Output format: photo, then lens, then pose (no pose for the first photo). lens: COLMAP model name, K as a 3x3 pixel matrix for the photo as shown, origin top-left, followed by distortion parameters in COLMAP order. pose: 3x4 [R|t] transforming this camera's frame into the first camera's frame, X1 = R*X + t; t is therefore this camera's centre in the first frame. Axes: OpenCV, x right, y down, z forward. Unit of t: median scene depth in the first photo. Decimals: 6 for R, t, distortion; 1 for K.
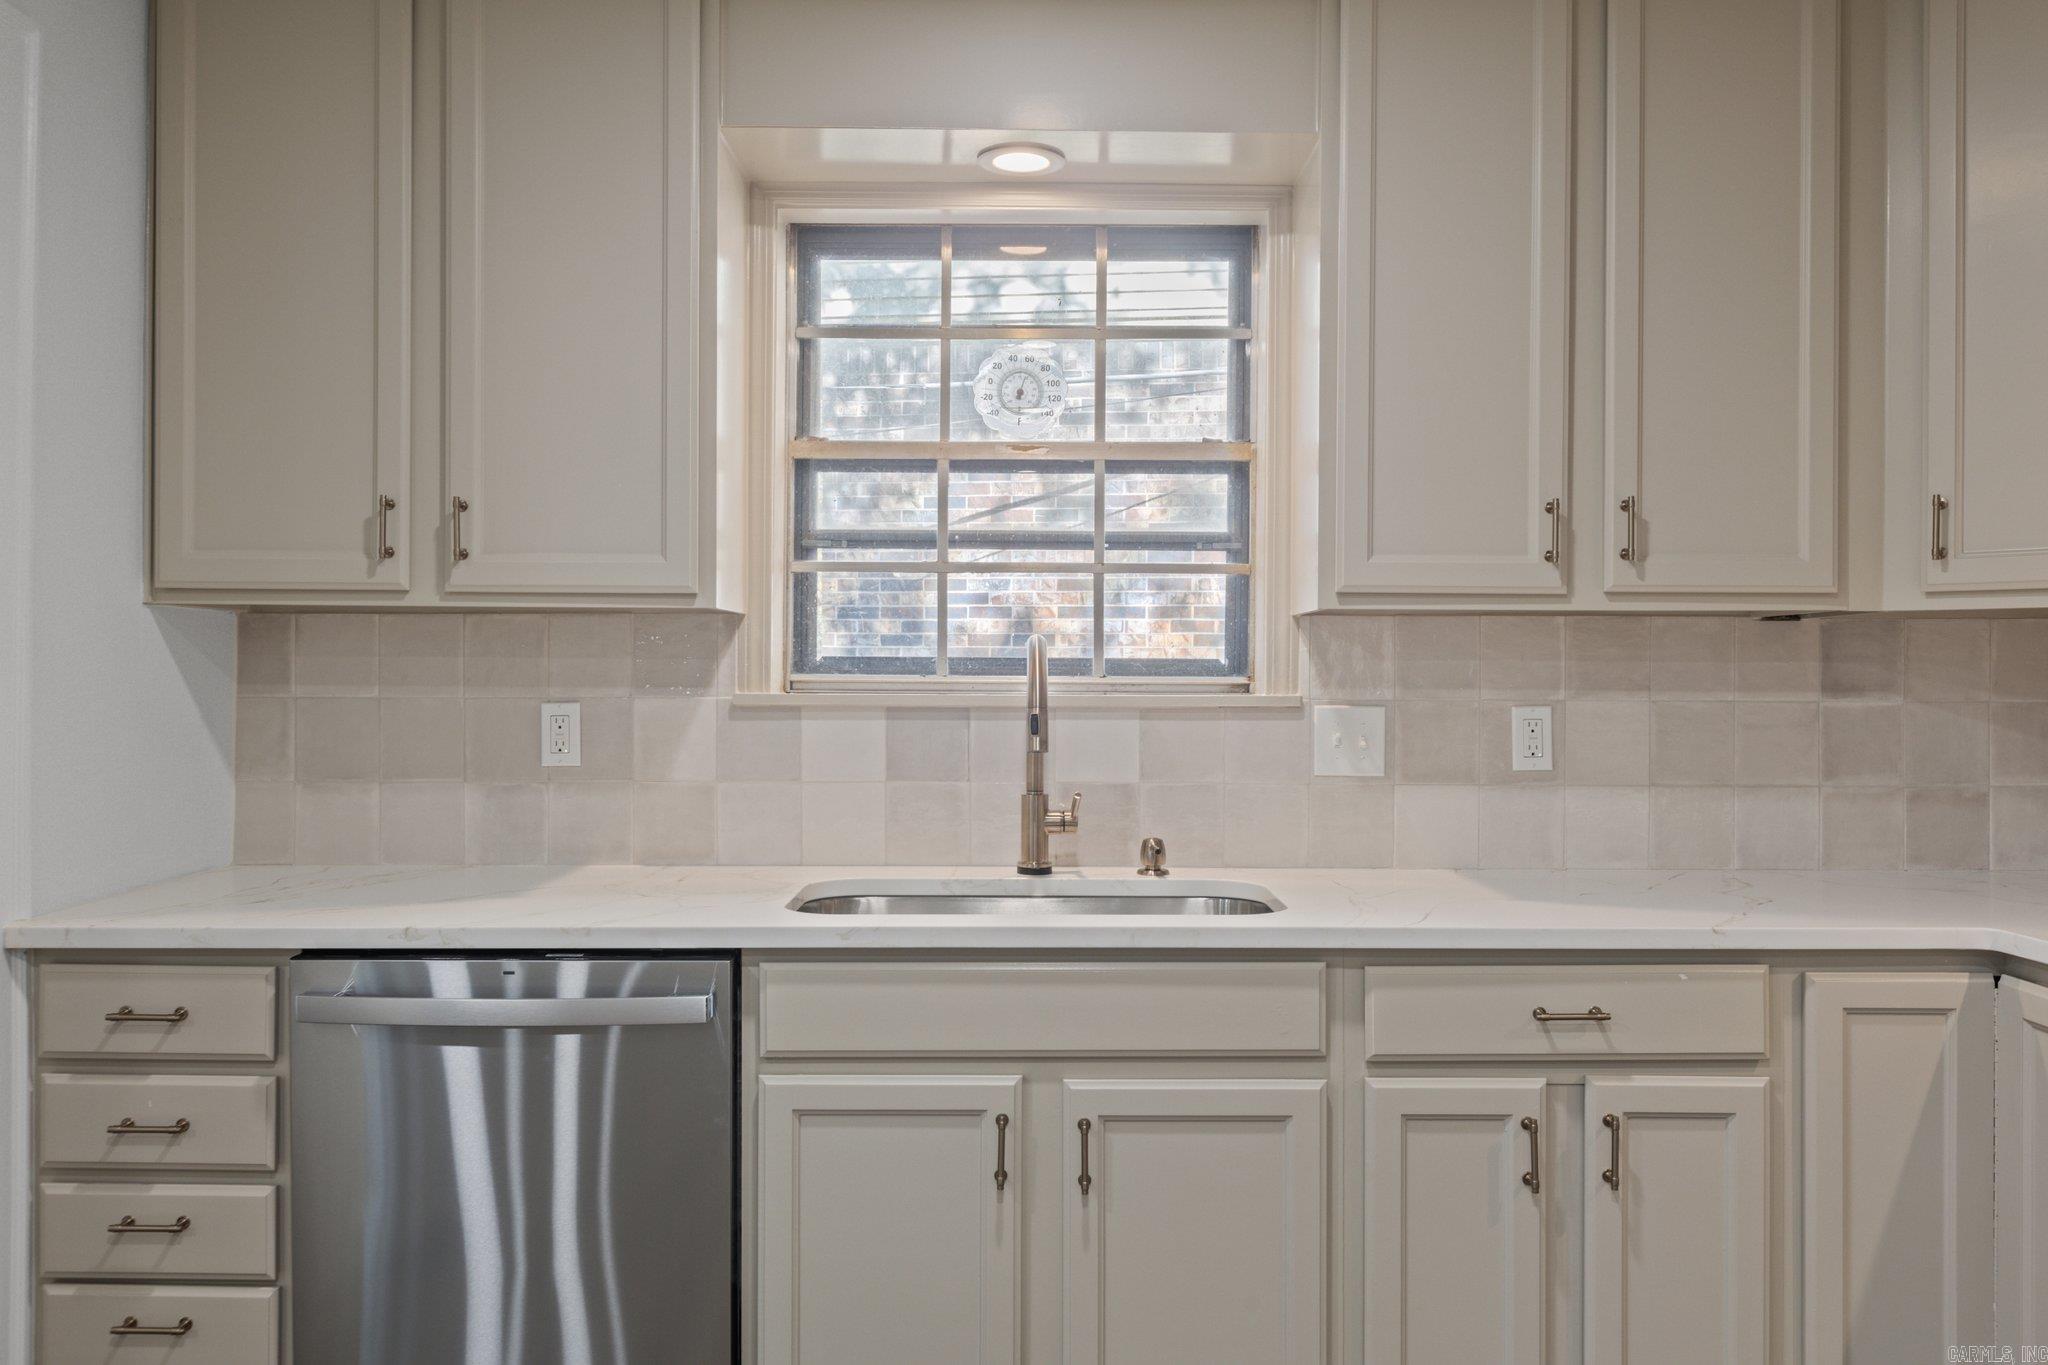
lens RADIAL K [[1556.2, 0, 1019.8], [0, 1556.2, 679.9], [0, 0, 1]] dist [0.007447, -0.010462]
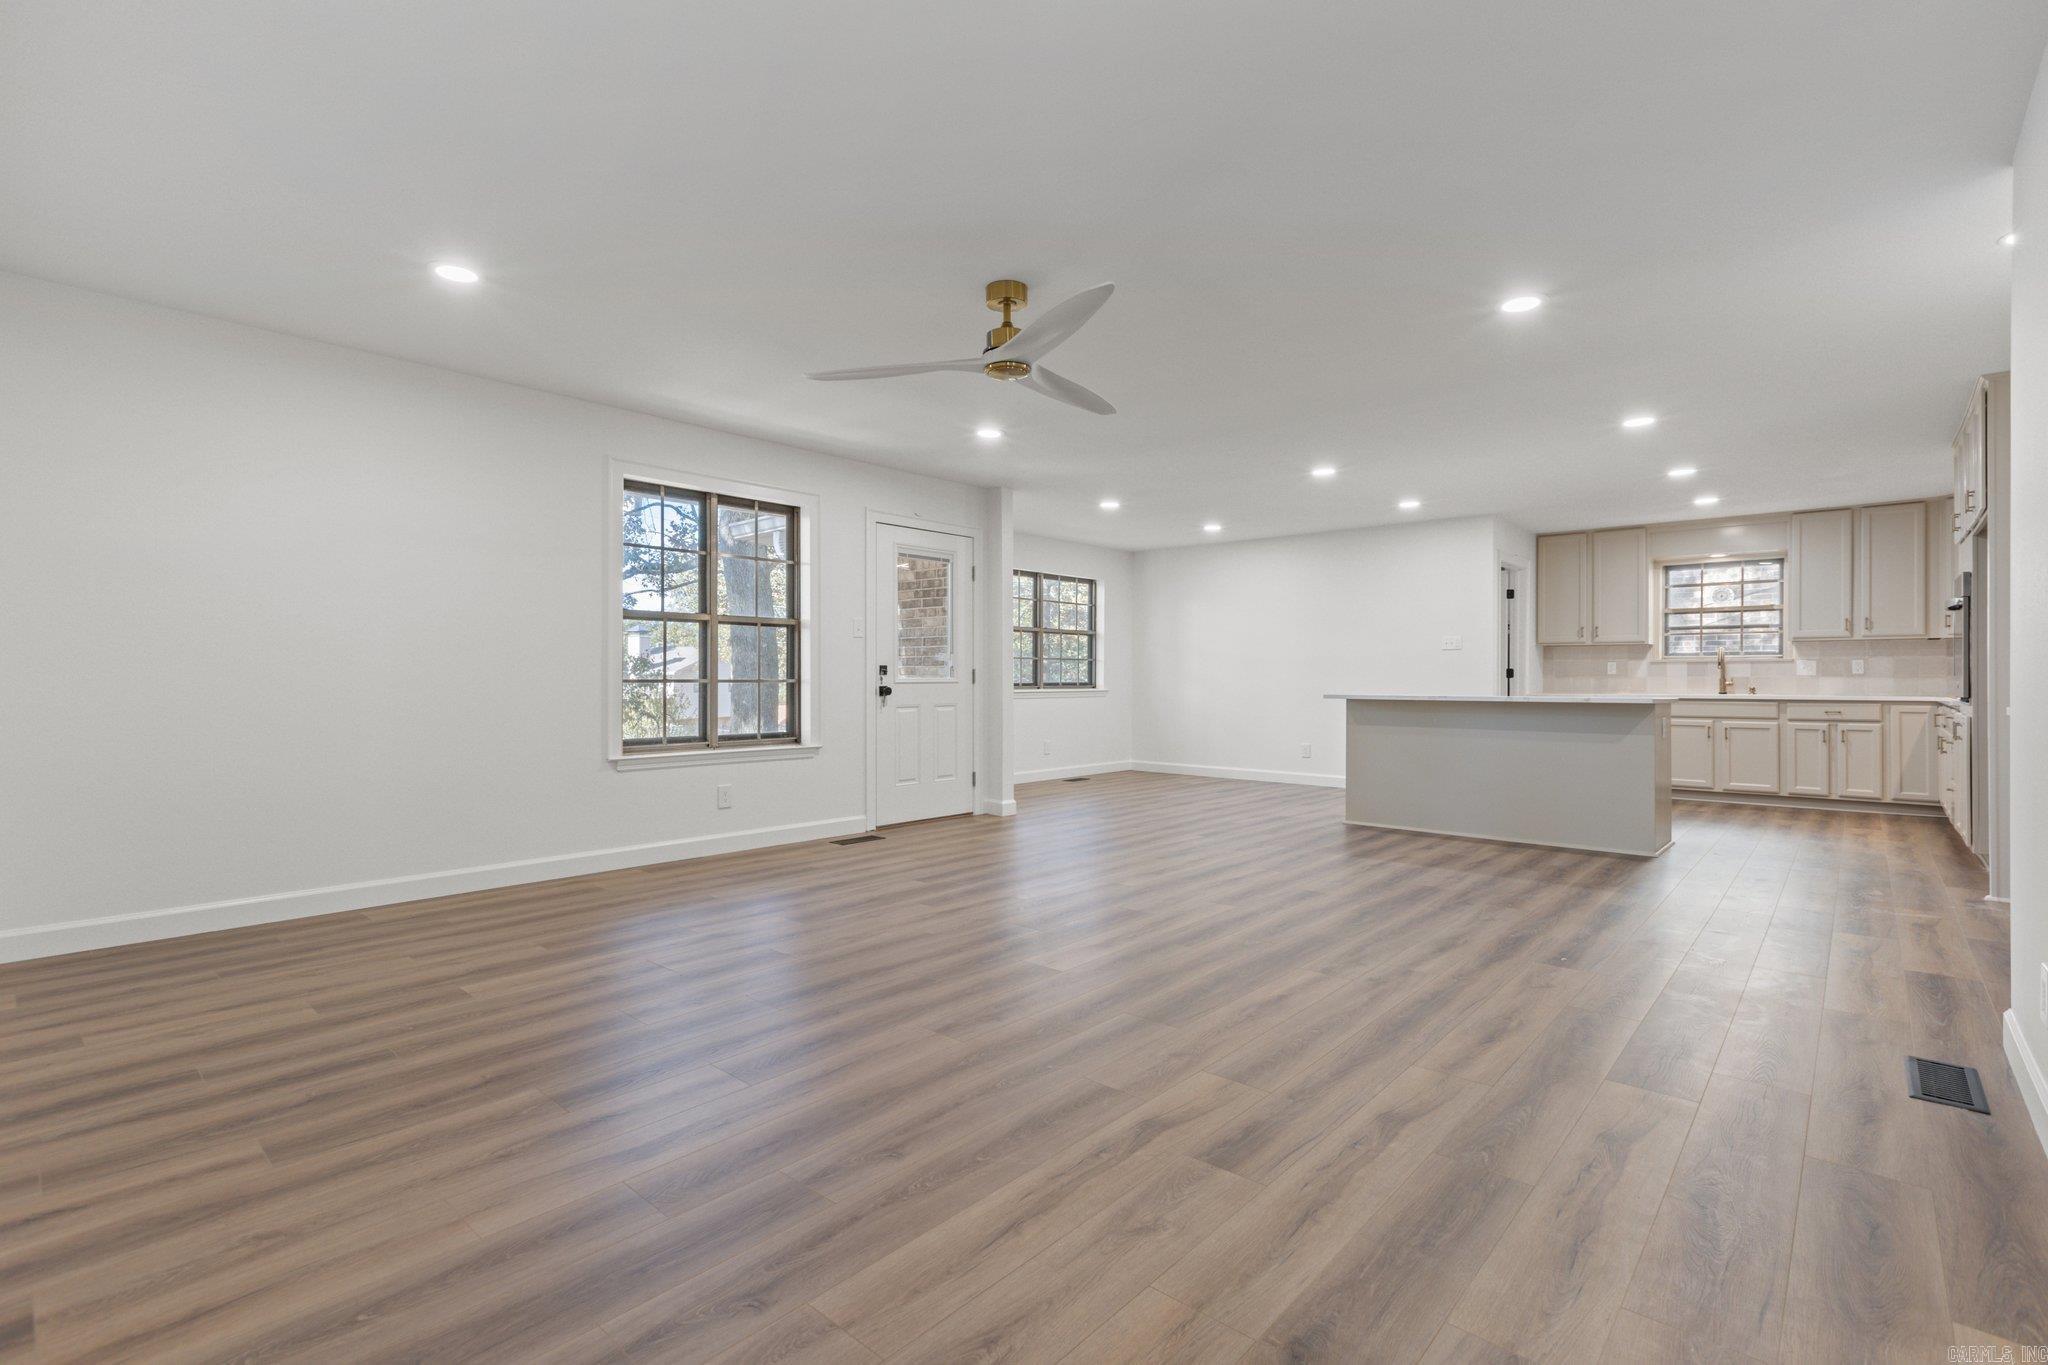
lens RADIAL K [[930.0, 0, 1019.1], [0, 930.0, 675.4], [0, 0, 1]] dist [0.005290, -0.000690]
pose [[0.746233, -0.004422, -0.665670, 0.314902], [0.001626, 0.999987, -0.004820, 0.072524], [0.665683, 0.002514, 0.746230, -2.737942]]
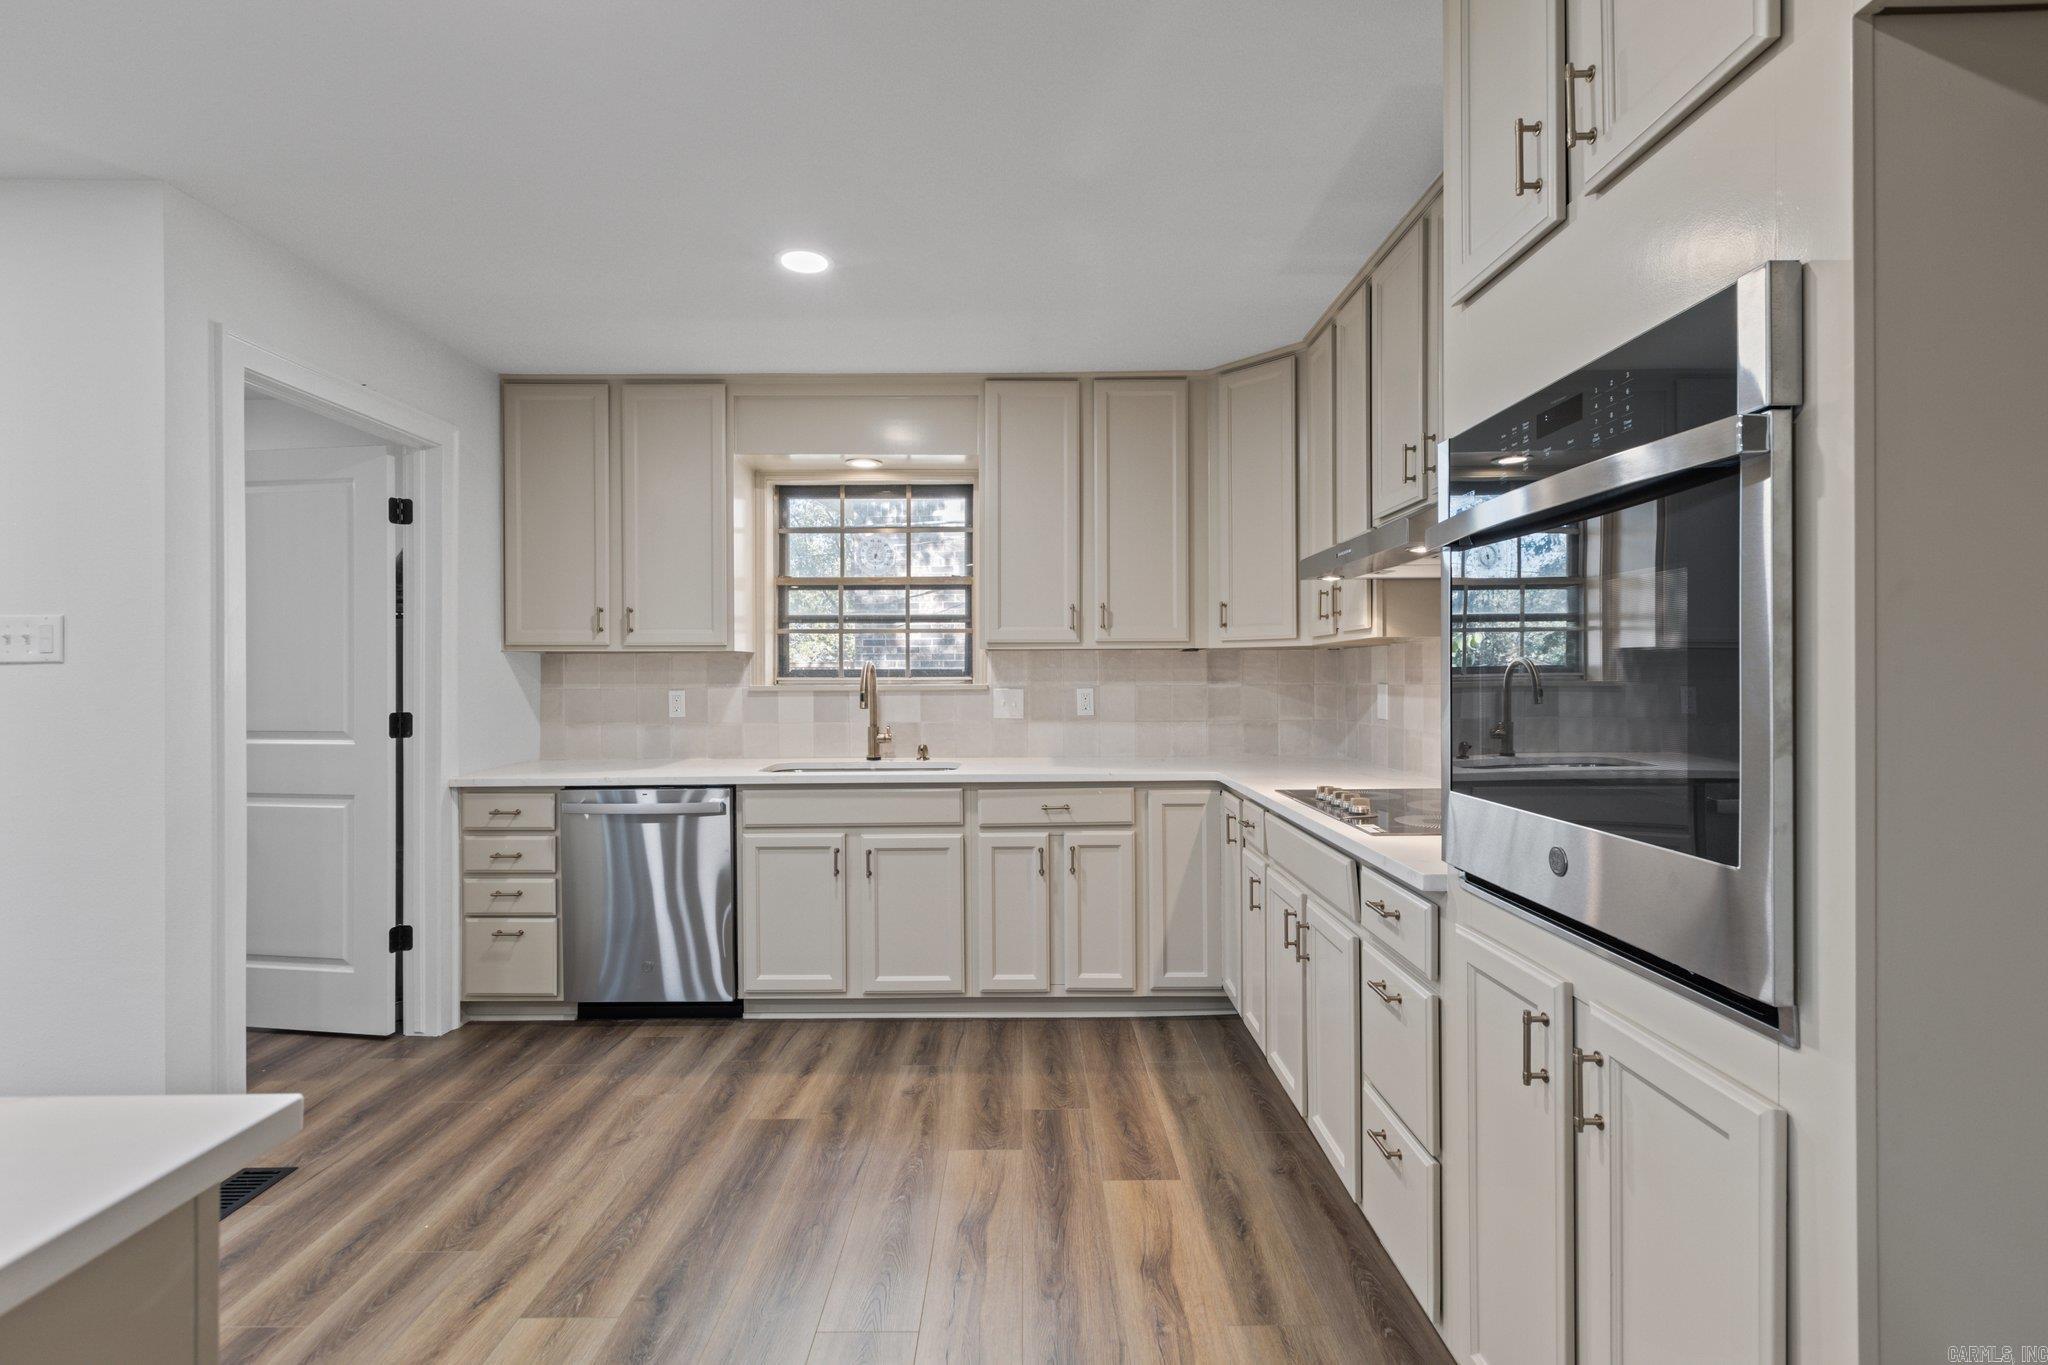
lens RADIAL K [[930.0, 0, 1016.2], [0, 930.0, 679.0], [0, 0, 1]] dist [0.005290, -0.000690]
pose [[0.999956, -0.008782, -0.003234, 0.228519], [0.008792, 0.999957, 0.003096, -0.002416], [0.003206, -0.003124, 0.999990, -0.419901]]
